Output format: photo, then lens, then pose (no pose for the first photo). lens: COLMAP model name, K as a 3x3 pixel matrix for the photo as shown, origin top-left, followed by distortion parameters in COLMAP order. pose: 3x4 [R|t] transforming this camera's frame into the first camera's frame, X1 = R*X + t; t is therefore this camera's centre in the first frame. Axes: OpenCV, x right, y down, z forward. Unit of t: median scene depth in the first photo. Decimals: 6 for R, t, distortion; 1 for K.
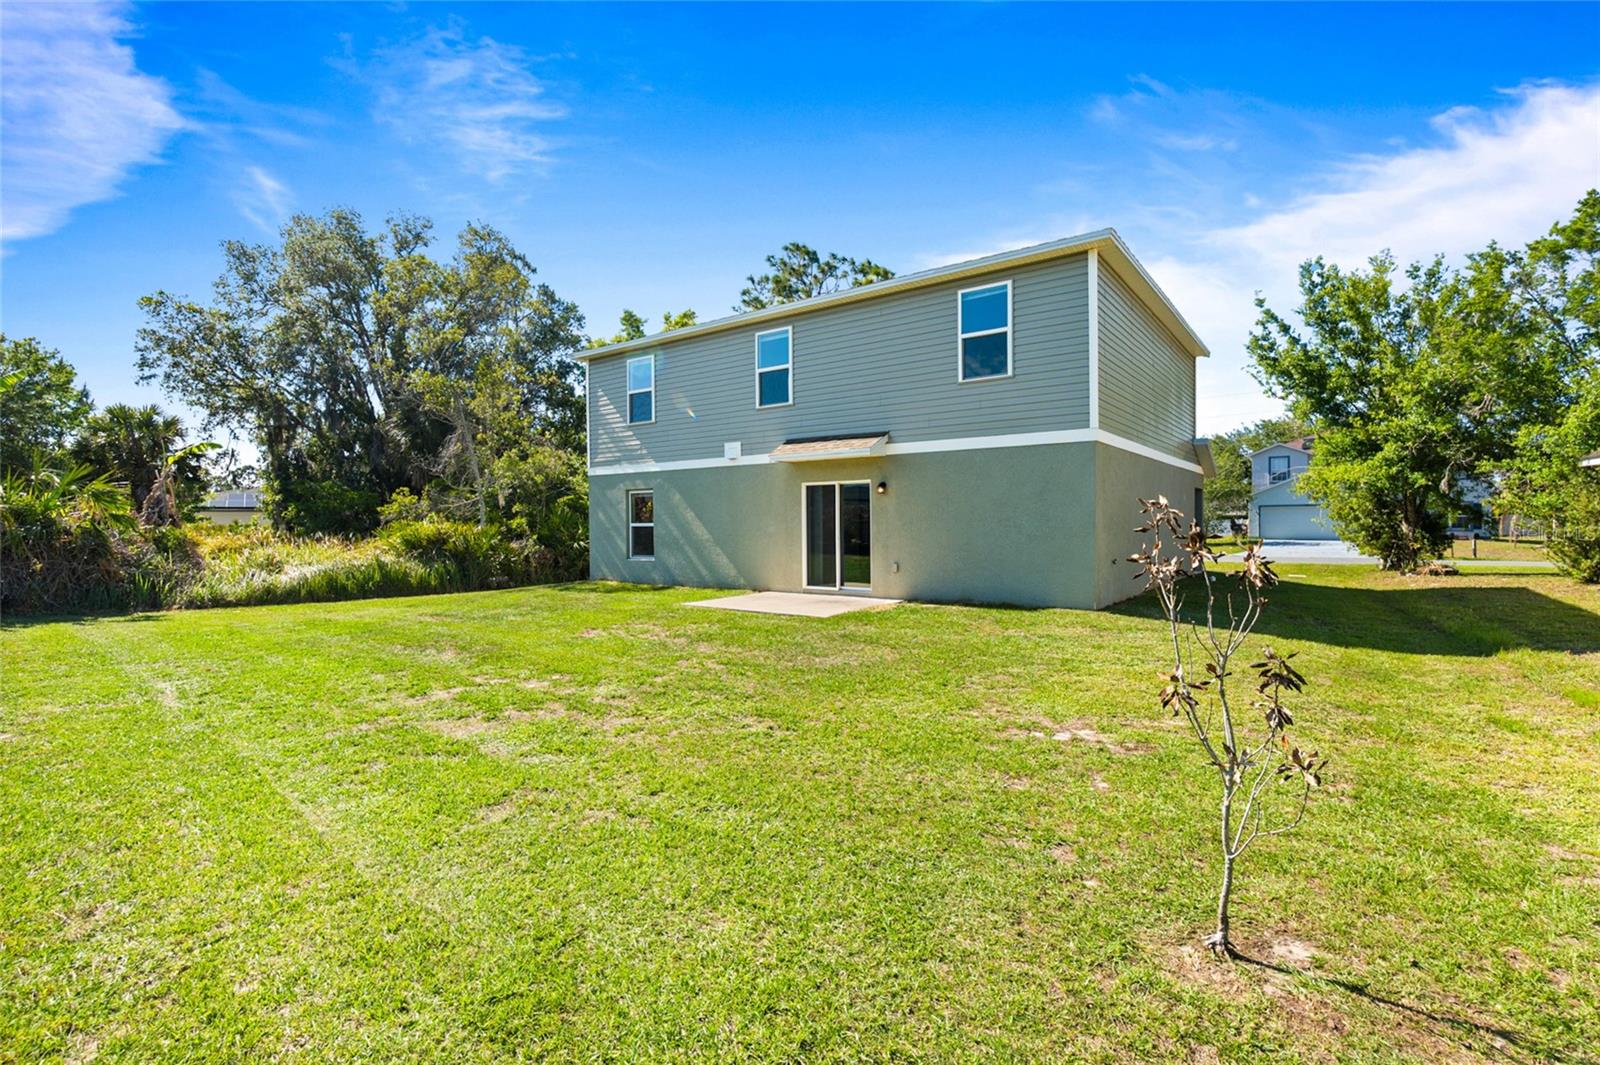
lens RADIAL K [[733.5, 0, 796.5], [0, 733.5, 528.6], [0, 0, 1]] dist [-0.002904, 0.000308]
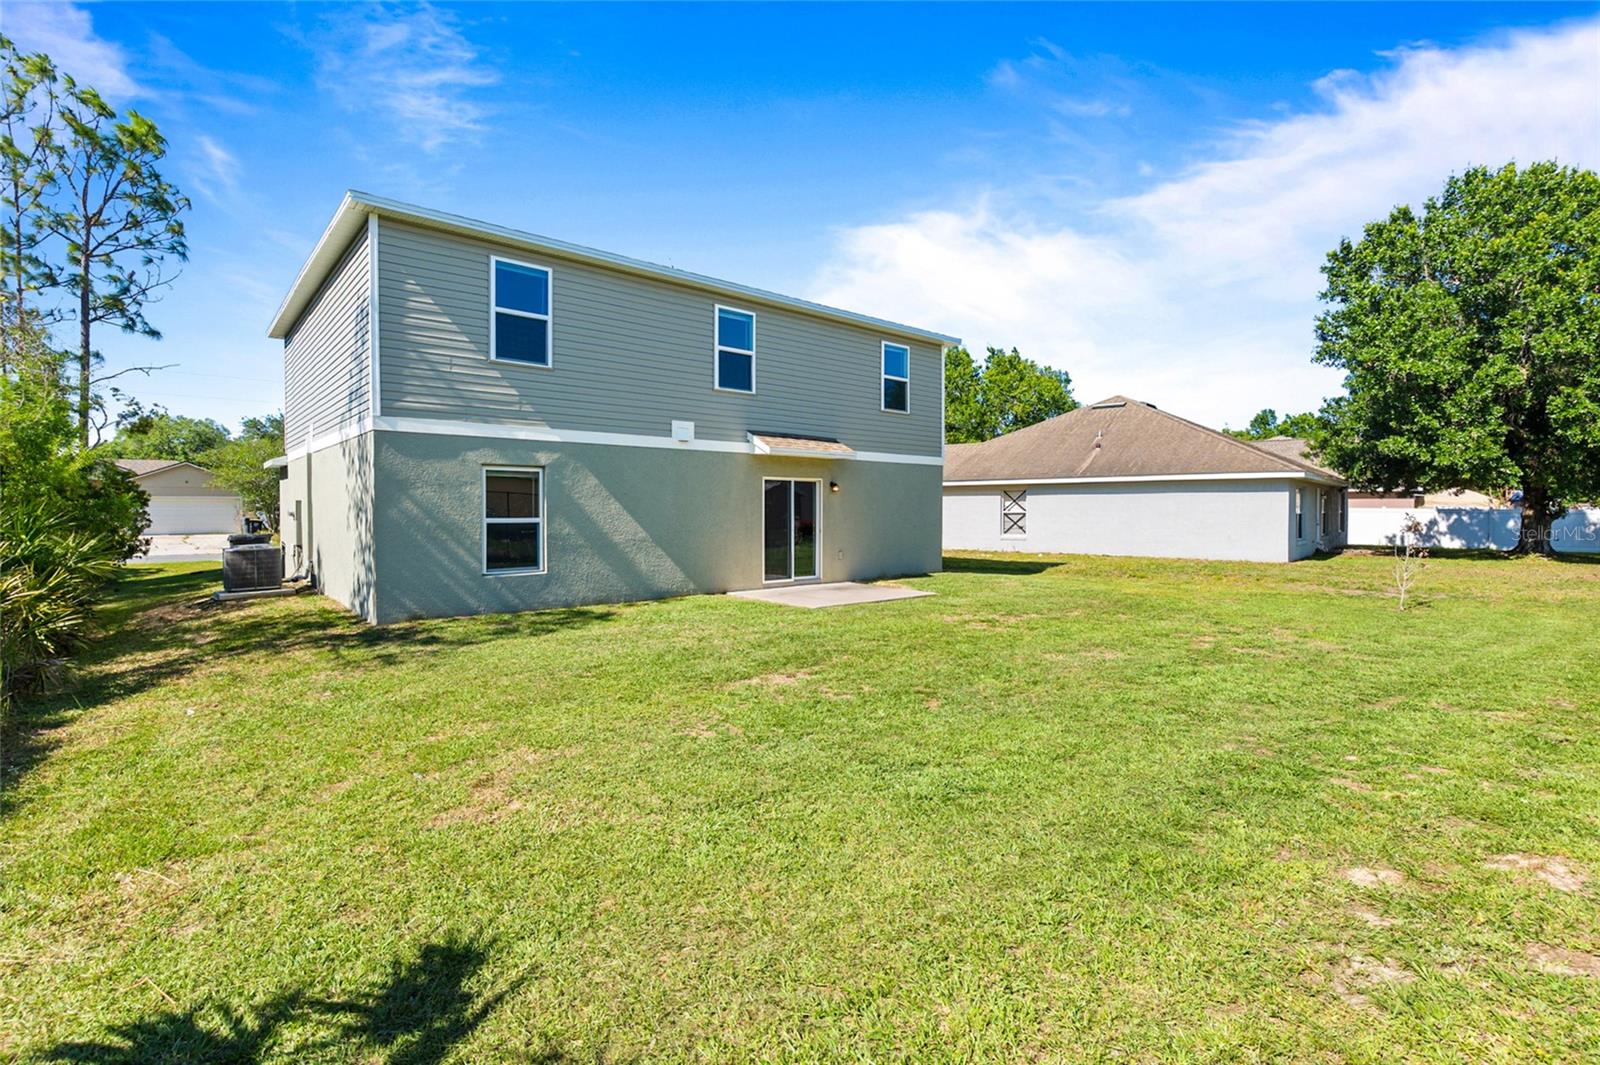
lens RADIAL K [[739.3, 0, 792.0], [0, 739.3, 516.9], [0, 0, 1]] dist [-0.003280, -0.000419]
pose [[0.215883, -0.002157, 0.976417, -0.984436], [0.006532, 0.999978, 0.000765, -0.009360], [-0.976397, 0.006213, 0.215892, 0.775260]]
